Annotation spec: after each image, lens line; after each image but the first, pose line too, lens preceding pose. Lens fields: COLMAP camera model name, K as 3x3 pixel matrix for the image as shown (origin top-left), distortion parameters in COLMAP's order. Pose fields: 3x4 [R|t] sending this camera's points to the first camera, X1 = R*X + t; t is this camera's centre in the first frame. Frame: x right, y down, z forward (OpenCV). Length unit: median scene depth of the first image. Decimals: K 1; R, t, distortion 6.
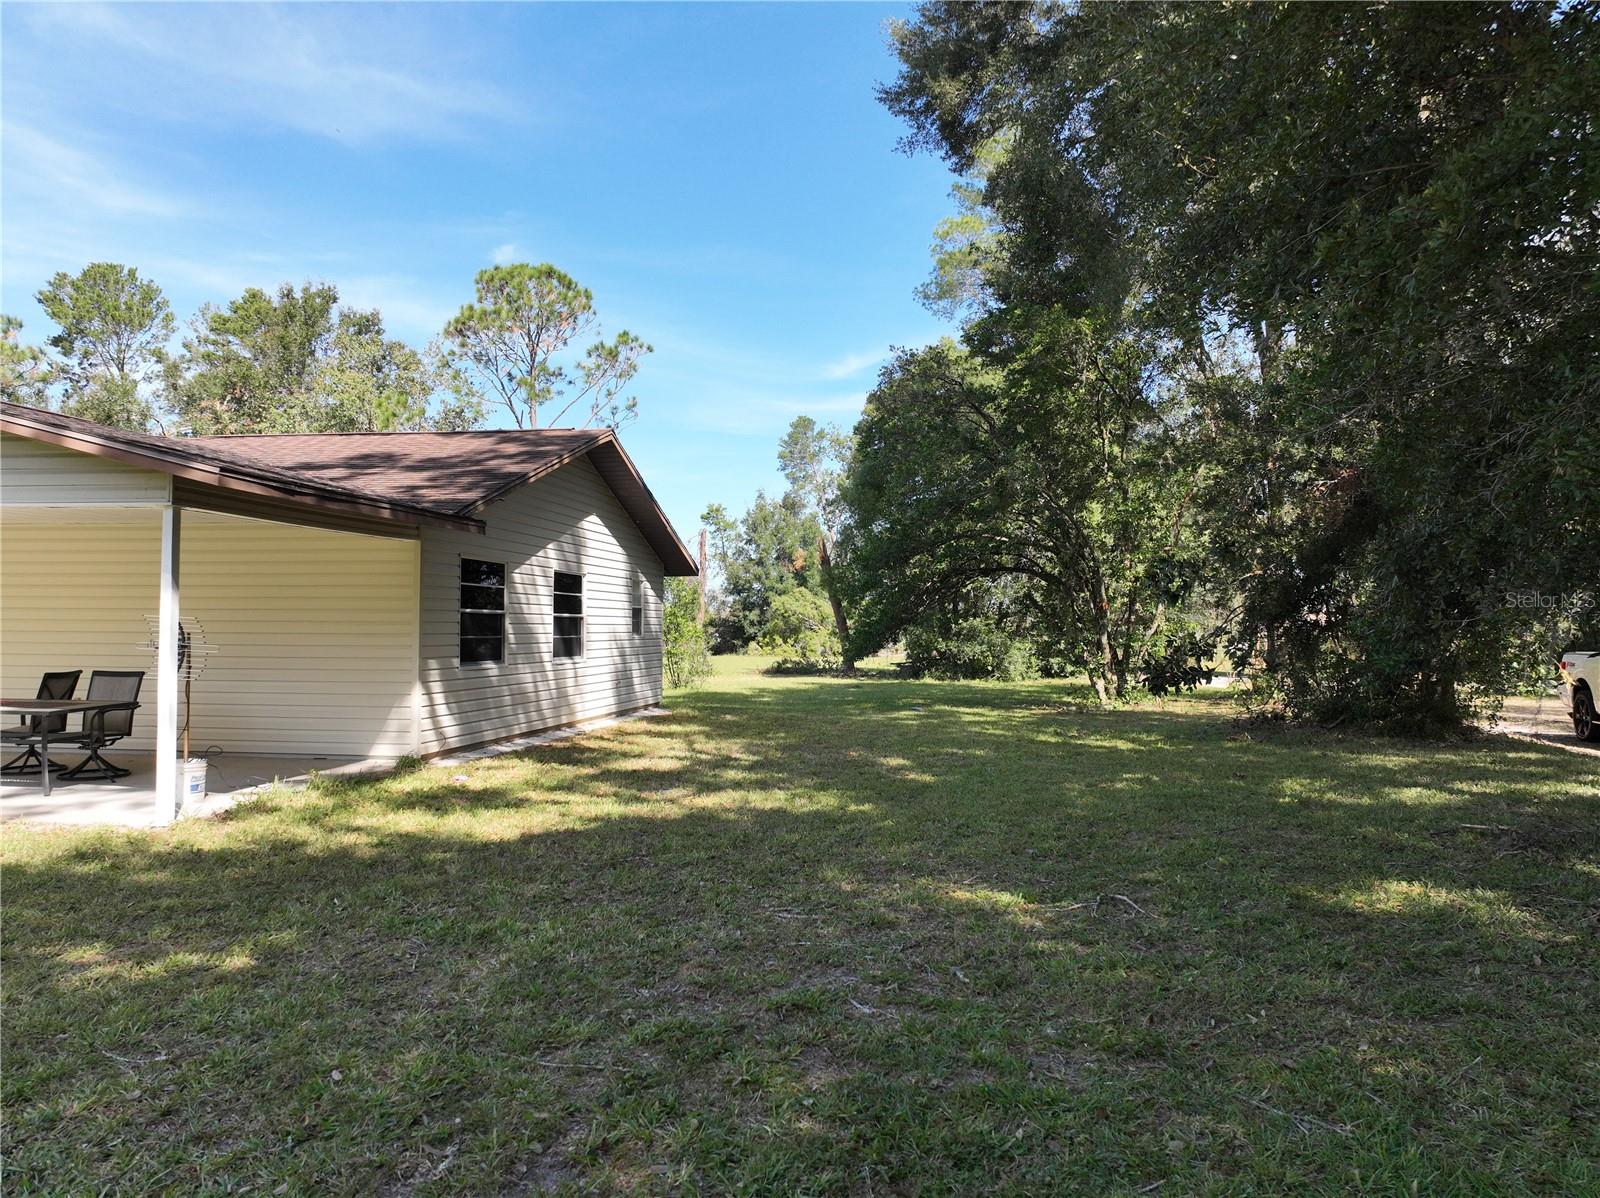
lens RADIAL K [[1158.0, 0, 814.7], [0, 1158.0, 599.9], [0, 0, 1]] dist [-0.001690, 0.019122]
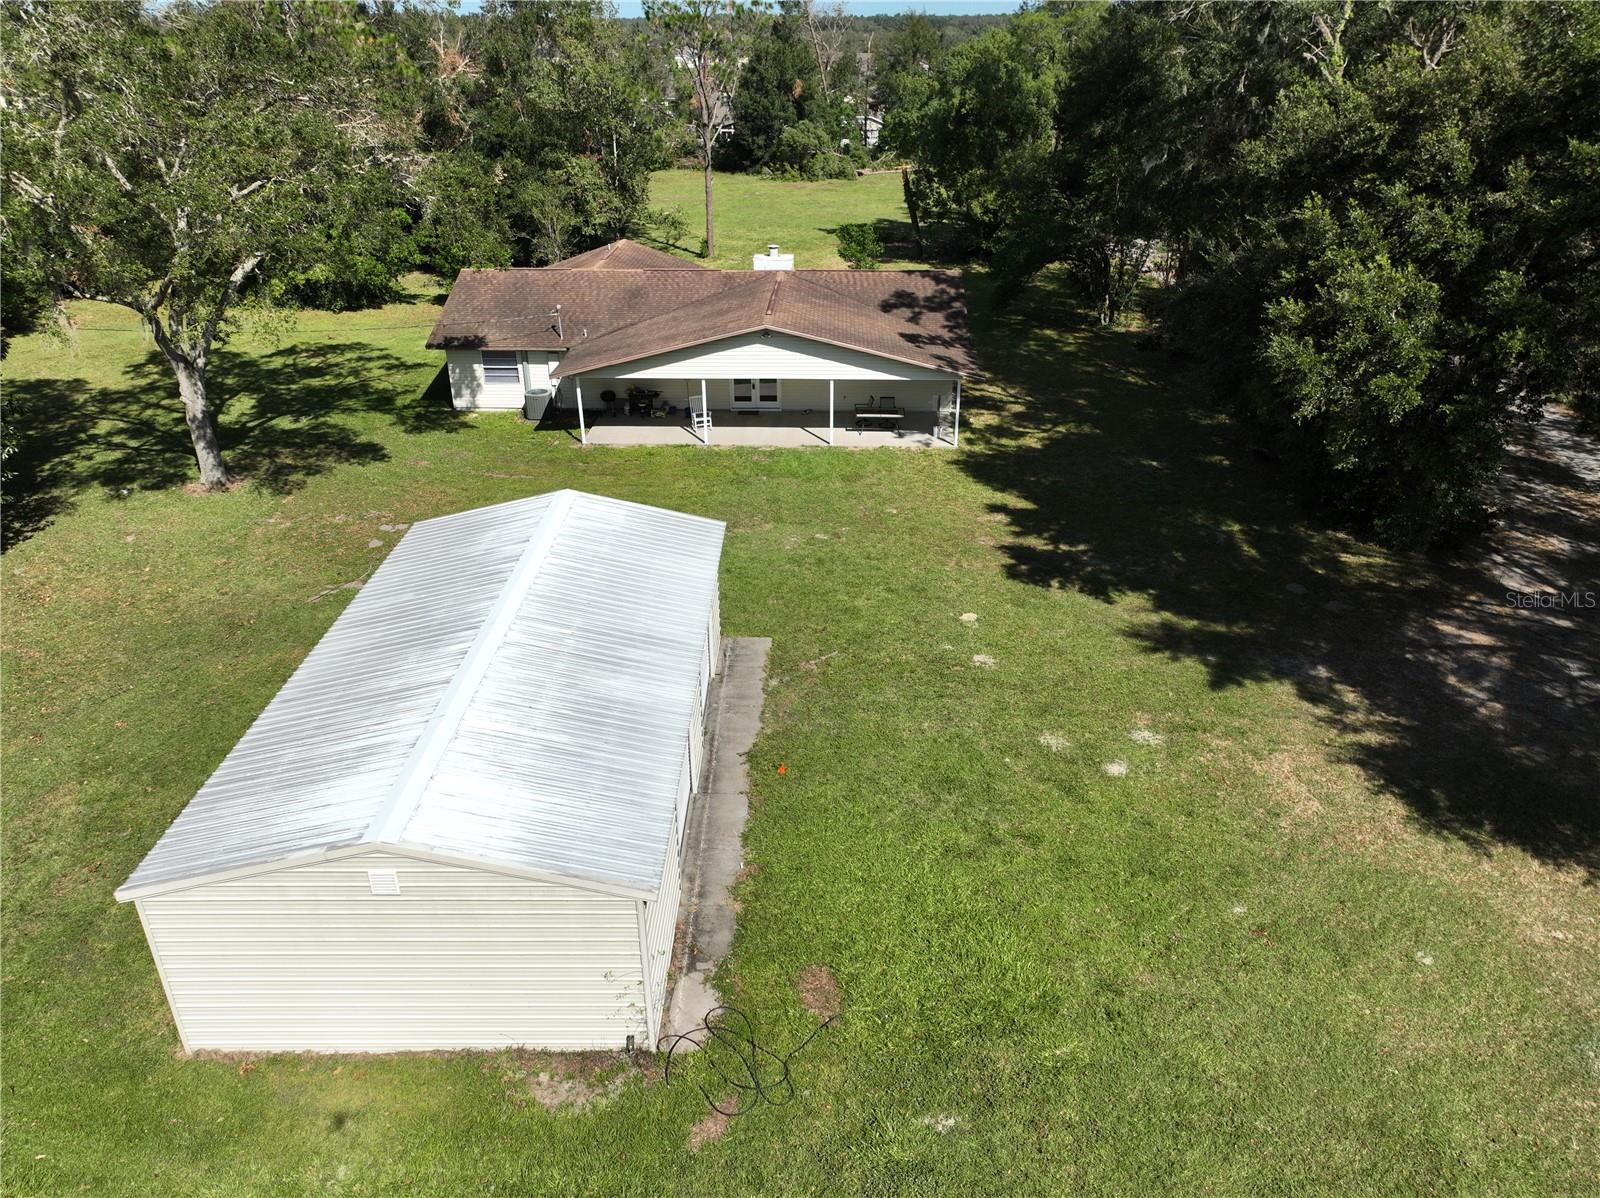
lens RADIAL K [[1158.0, 0, 805.0], [0, 1158.0, 608.8], [0, 0, 1]] dist [-0.001690, 0.019122]
pose [[0.994167, -0.054585, 0.093020, -0.404176], [0.004008, 0.880574, 0.473892, -0.356567], [-0.107778, -0.470755, 0.875656, -0.821735]]
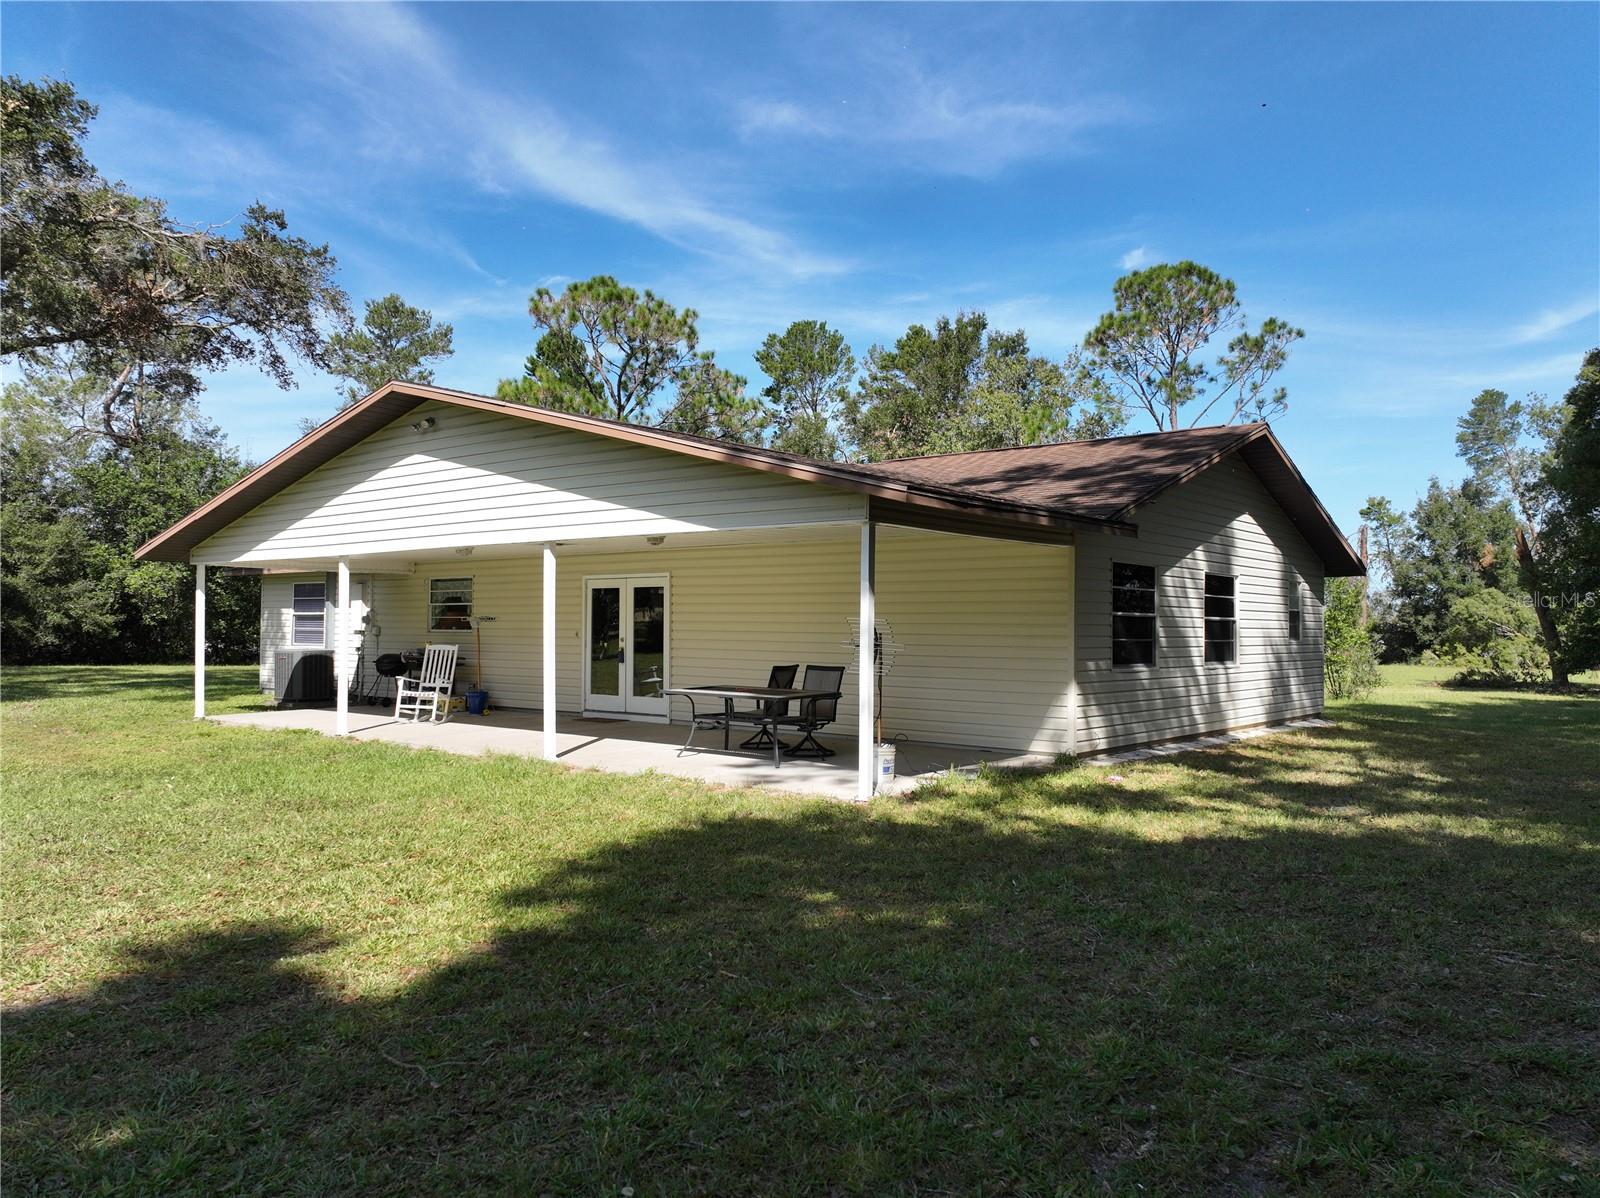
lens RADIAL K [[1158.0, 0, 813.1], [0, 1158.0, 596.0], [0, 0, 1]] dist [-0.001690, 0.019122]
pose [[0.858212, -0.011244, -0.513172, -0.003668], [0.007148, 0.999925, -0.009956, 0.000811], [0.513245, 0.004876, 0.858228, -0.002757]]
